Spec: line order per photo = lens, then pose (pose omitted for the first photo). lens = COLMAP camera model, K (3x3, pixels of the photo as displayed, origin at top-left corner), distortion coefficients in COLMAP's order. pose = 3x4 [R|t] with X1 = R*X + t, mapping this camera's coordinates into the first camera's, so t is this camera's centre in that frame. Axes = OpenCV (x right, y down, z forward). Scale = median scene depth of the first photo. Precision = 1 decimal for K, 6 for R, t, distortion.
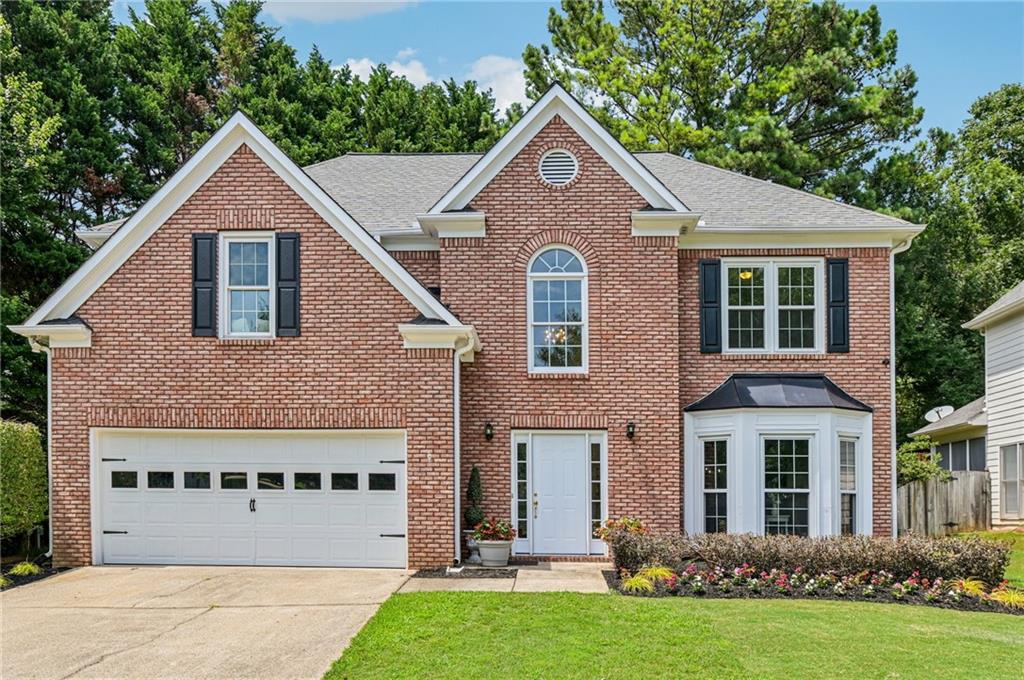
lens RADIAL K [[794.4, 0, 508.6], [0, 794.4, 373.0], [0, 0, 1]] dist [-0.002262, -0.002906]
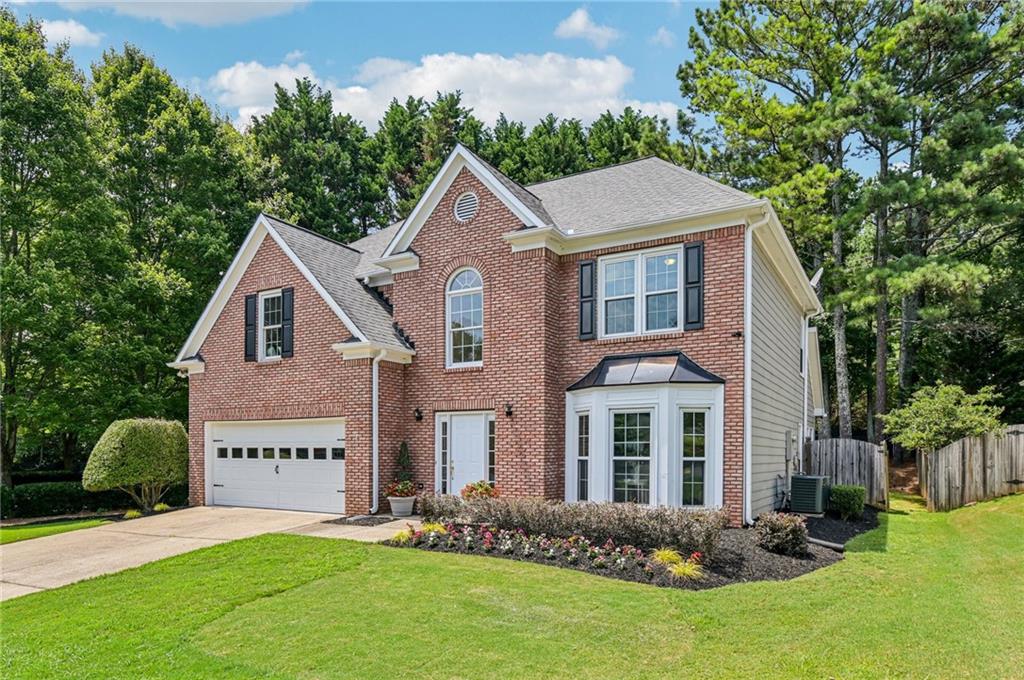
lens RADIAL K [[640.5, 0, 515.6], [0, 640.5, 343.8], [0, 0, 1]] dist [-0.004682, -0.006261]
pose [[0.884665, -0.083685, -0.458654, 0.657415], [0.085640, 0.996188, -0.016578, -0.014420], [0.458293, -0.024613, 0.888460, 0.118943]]
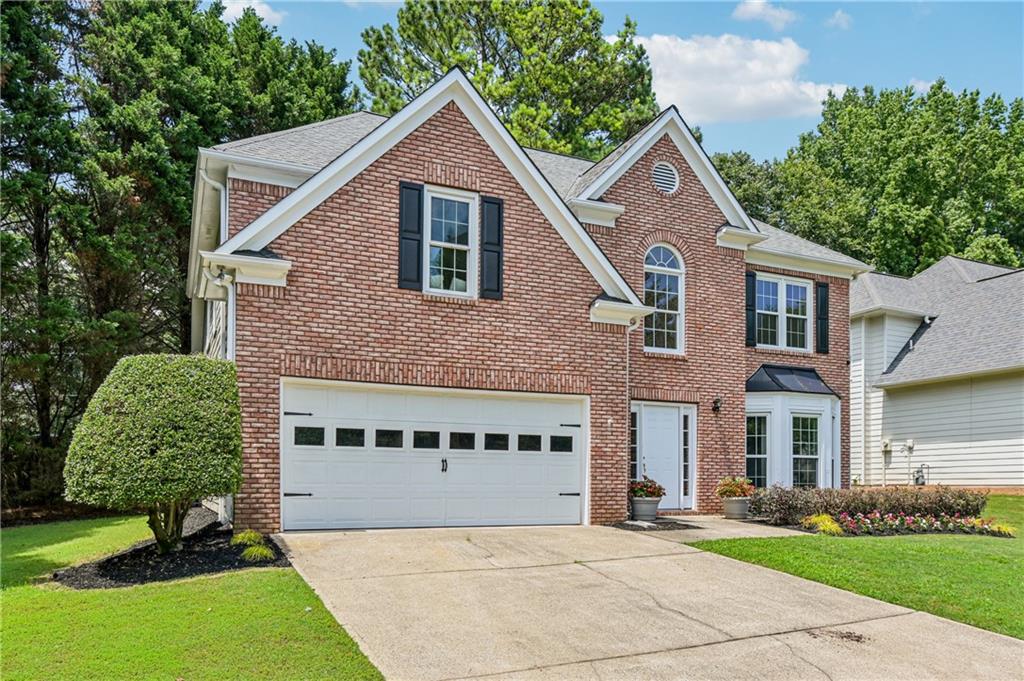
lens RADIAL K [[724.9, 0, 510.0], [0, 724.9, 330.8], [0, 0, 1]] dist [0.008256, 0.001222]
pose [[0.891819, 0.088931, 0.443565, -0.653023], [-0.083300, 0.996004, -0.032210, 0.021973], [-0.444657, -0.008223, 0.895663, 0.153922]]
